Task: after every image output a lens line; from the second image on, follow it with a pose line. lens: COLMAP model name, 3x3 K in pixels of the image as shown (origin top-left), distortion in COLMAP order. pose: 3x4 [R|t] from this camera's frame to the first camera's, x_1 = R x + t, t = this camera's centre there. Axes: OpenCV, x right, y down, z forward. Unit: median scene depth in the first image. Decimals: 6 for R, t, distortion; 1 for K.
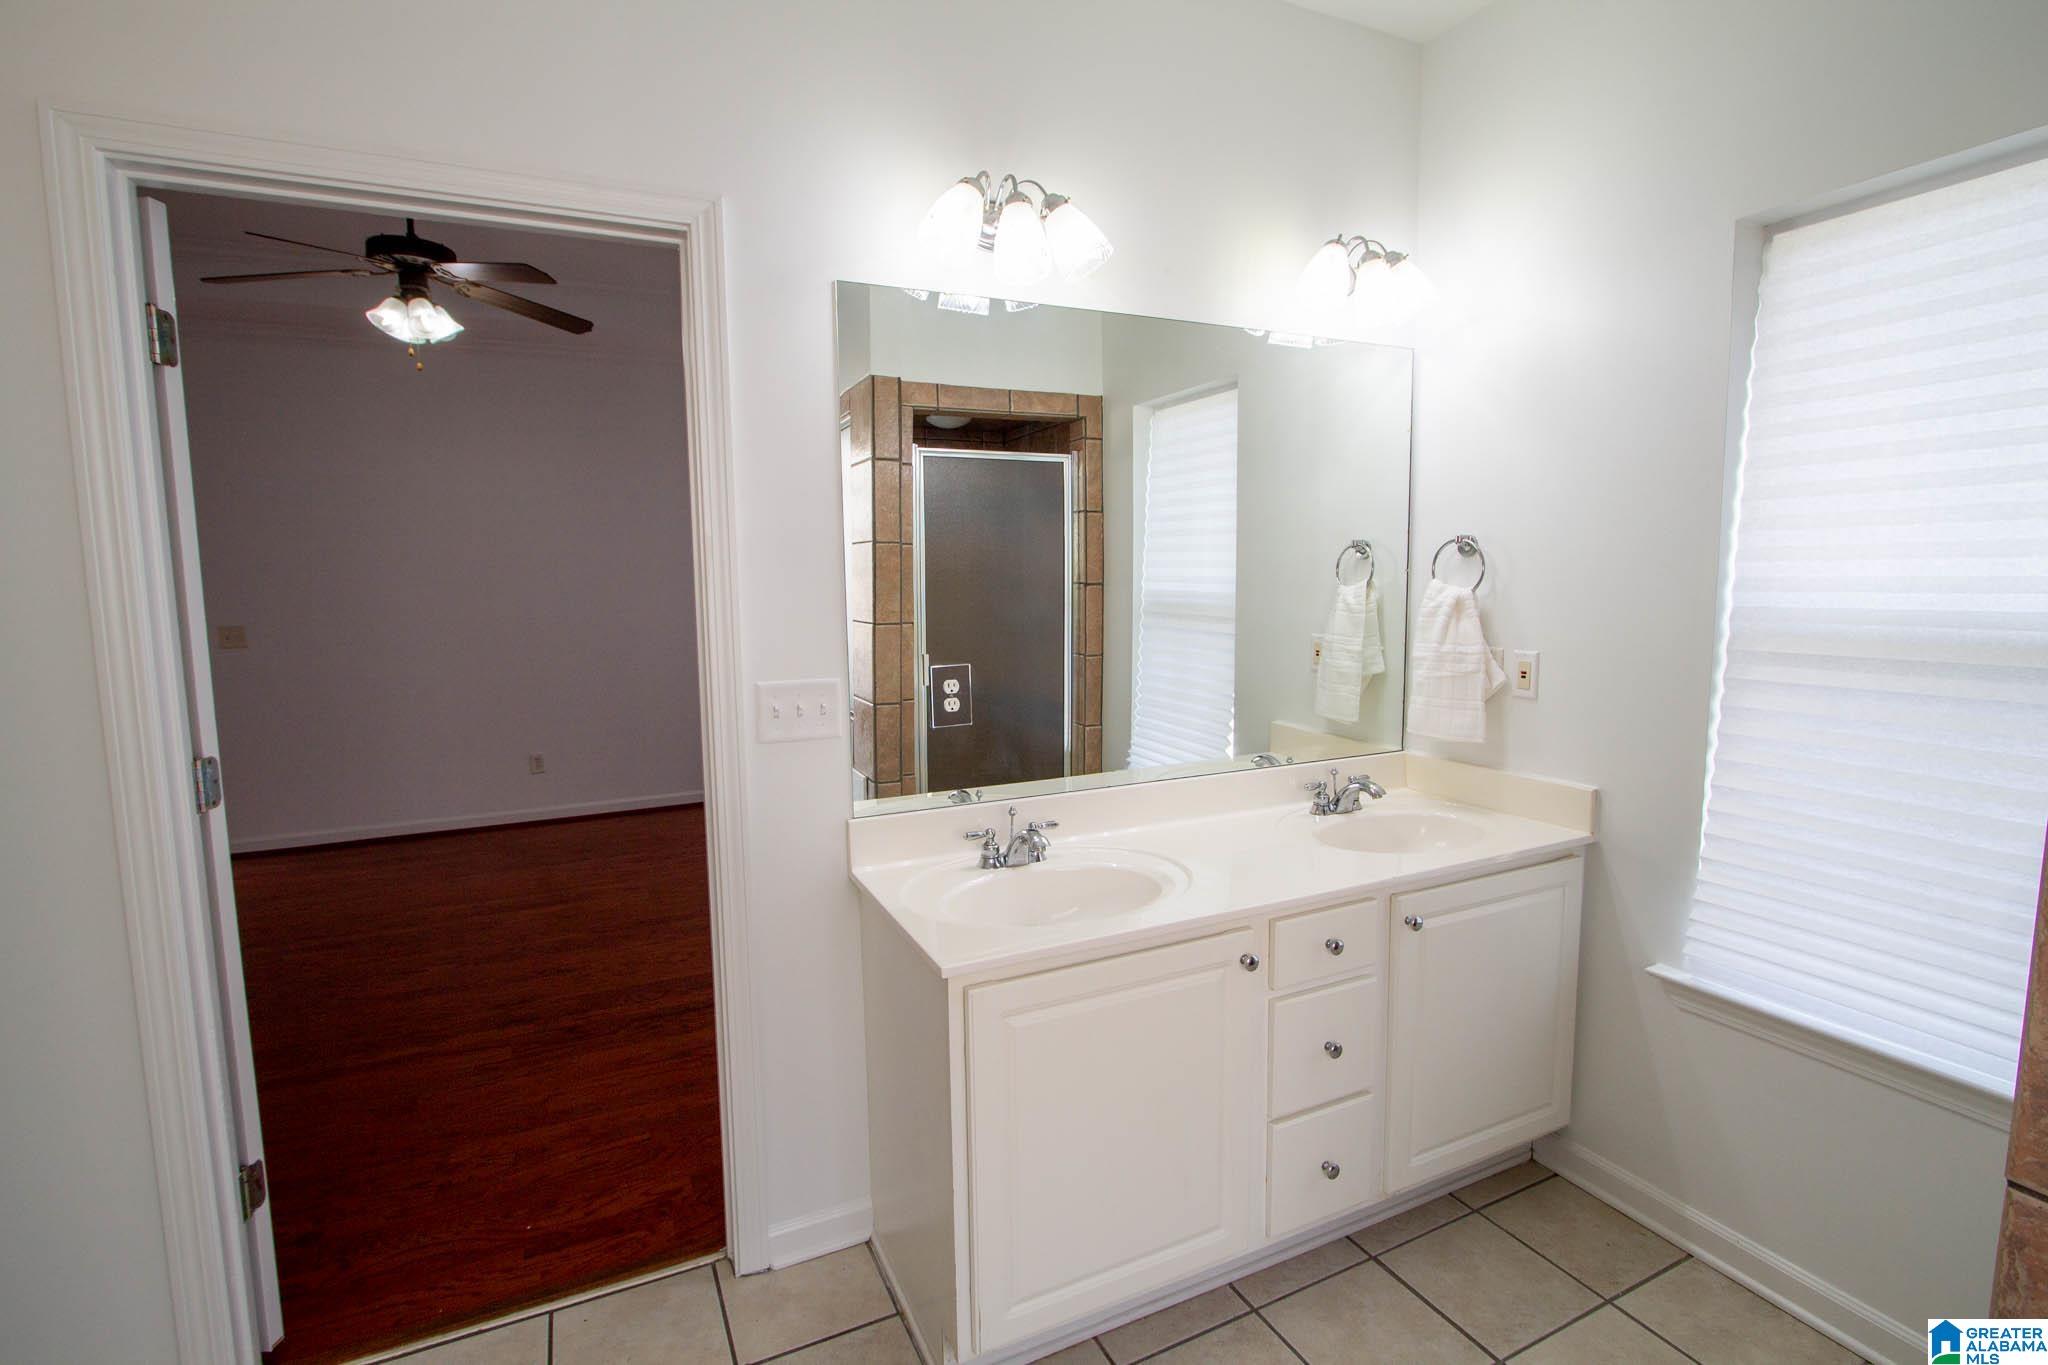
lens RADIAL K [[960.1, 0, 1034.5], [0, 960.1, 687.9], [0, 0, 1]] dist [-0.017303, 0.000914]
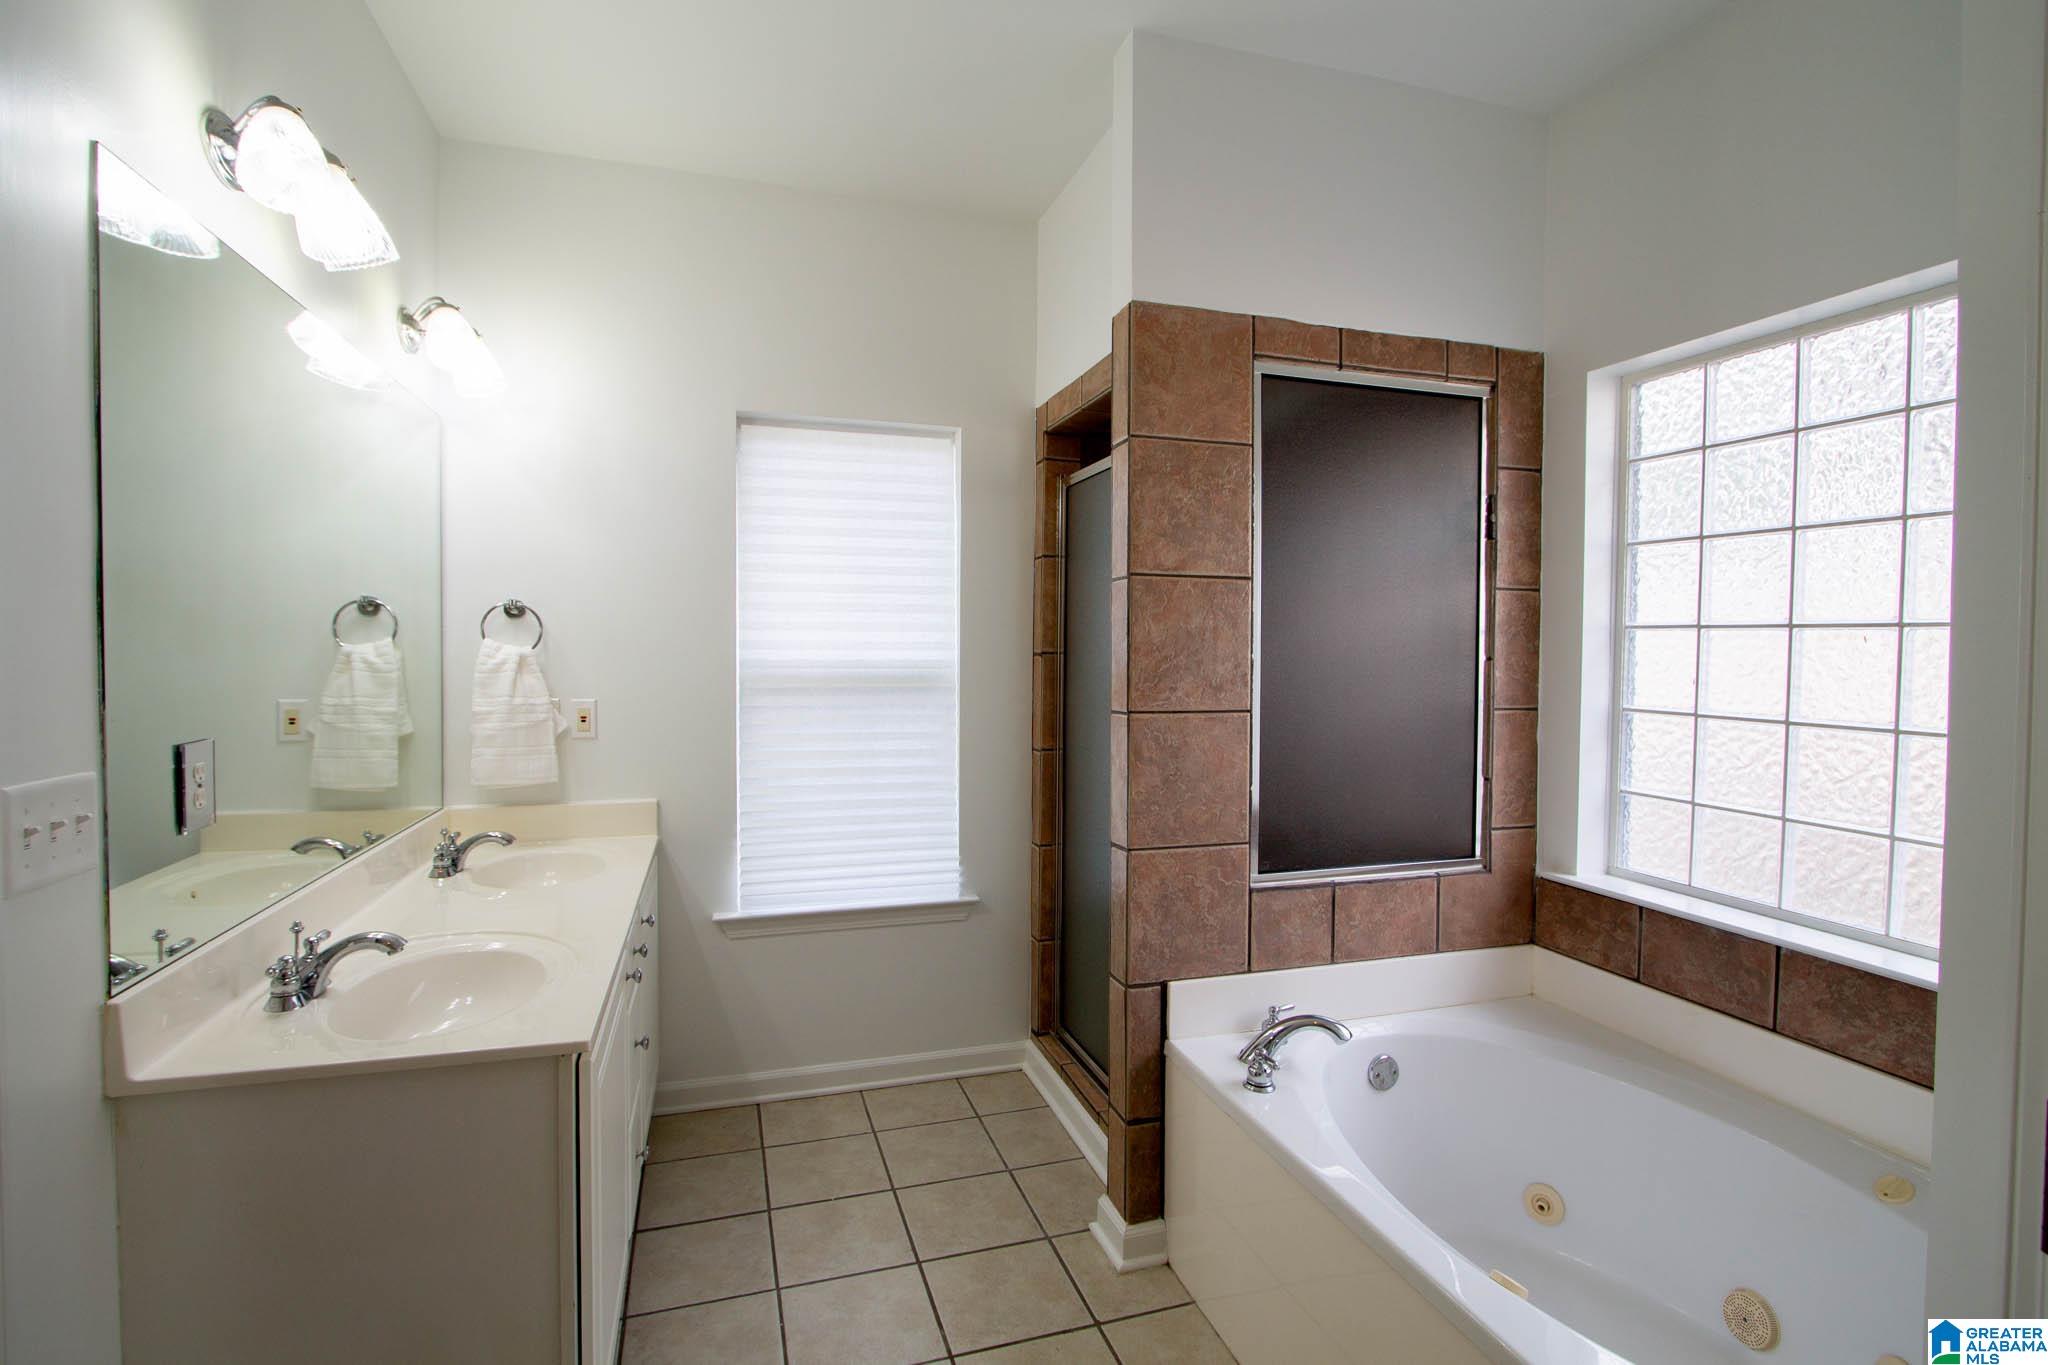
lens RADIAL K [[976.1, 0, 1024.0], [0, 976.1, 682.5], [0, 0, 1]] dist [0.001046, 0.000447]
pose [[0.146522, -0.025009, 0.988891, -0.602199], [0.104037, 0.994526, 0.009737, -0.013414], [-0.983721, 0.101454, 0.148321, 0.263424]]
